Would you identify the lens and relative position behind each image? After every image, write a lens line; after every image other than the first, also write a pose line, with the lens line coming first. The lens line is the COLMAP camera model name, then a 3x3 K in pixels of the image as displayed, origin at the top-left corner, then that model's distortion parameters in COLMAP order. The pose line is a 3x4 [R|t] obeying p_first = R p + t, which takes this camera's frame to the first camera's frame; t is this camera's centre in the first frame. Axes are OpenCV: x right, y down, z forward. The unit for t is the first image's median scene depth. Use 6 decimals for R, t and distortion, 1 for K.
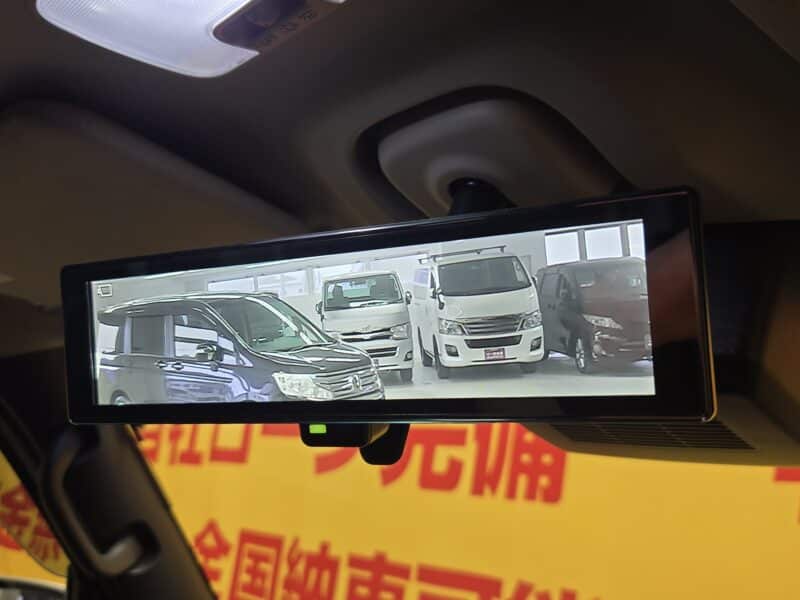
lens RADIAL K [[787.8, 0, 403.9], [0, 787.8, 299.5], [0, 0, 1]] dist [0.007821, 0.000000]
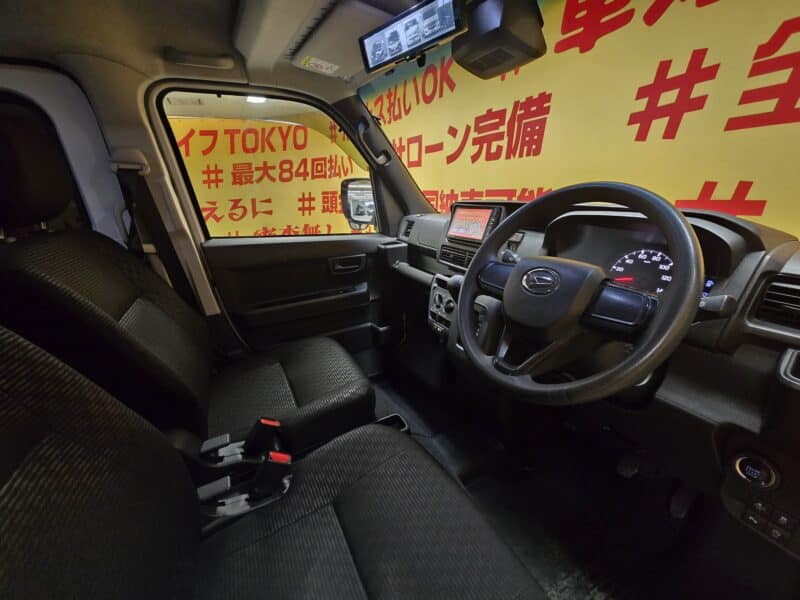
lens RADIAL K [[328.0, 0, 399.1], [0, 328.0, 297.3], [0, 0, 1]] dist [0.000054, -0.001091]
pose [[0.956864, -0.018684, -0.289934, 0.058355], [0.164414, 0.857590, 0.487347, 0.058310], [0.239539, -0.513994, 0.823669, -0.222800]]
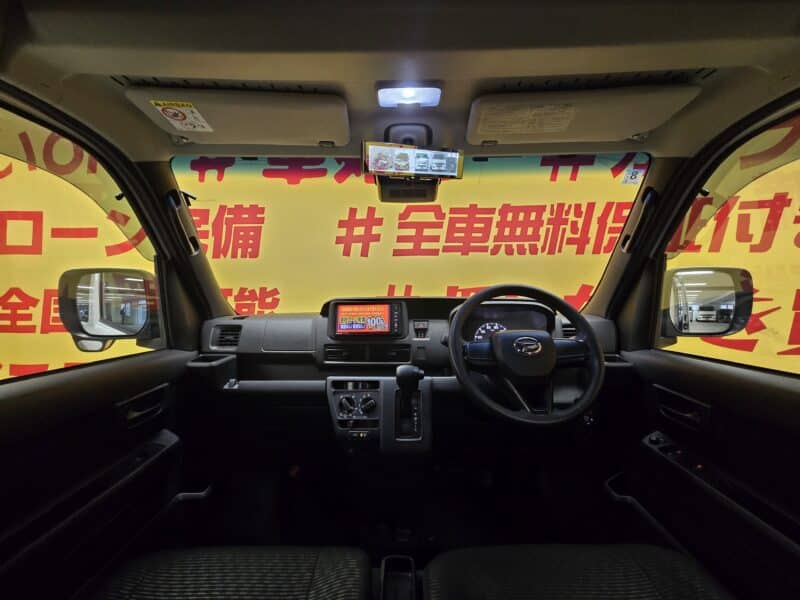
lens RADIAL K [[328.0, 0, 401.7], [0, 328.0, 295.9], [0, 0, 1]] dist [0.000054, -0.001091]
pose [[0.691471, -0.113128, 0.713491, -0.267178], [-0.100300, 0.963062, 0.249903, 0.053126], [-0.715407, -0.244364, 0.654583, -0.115297]]
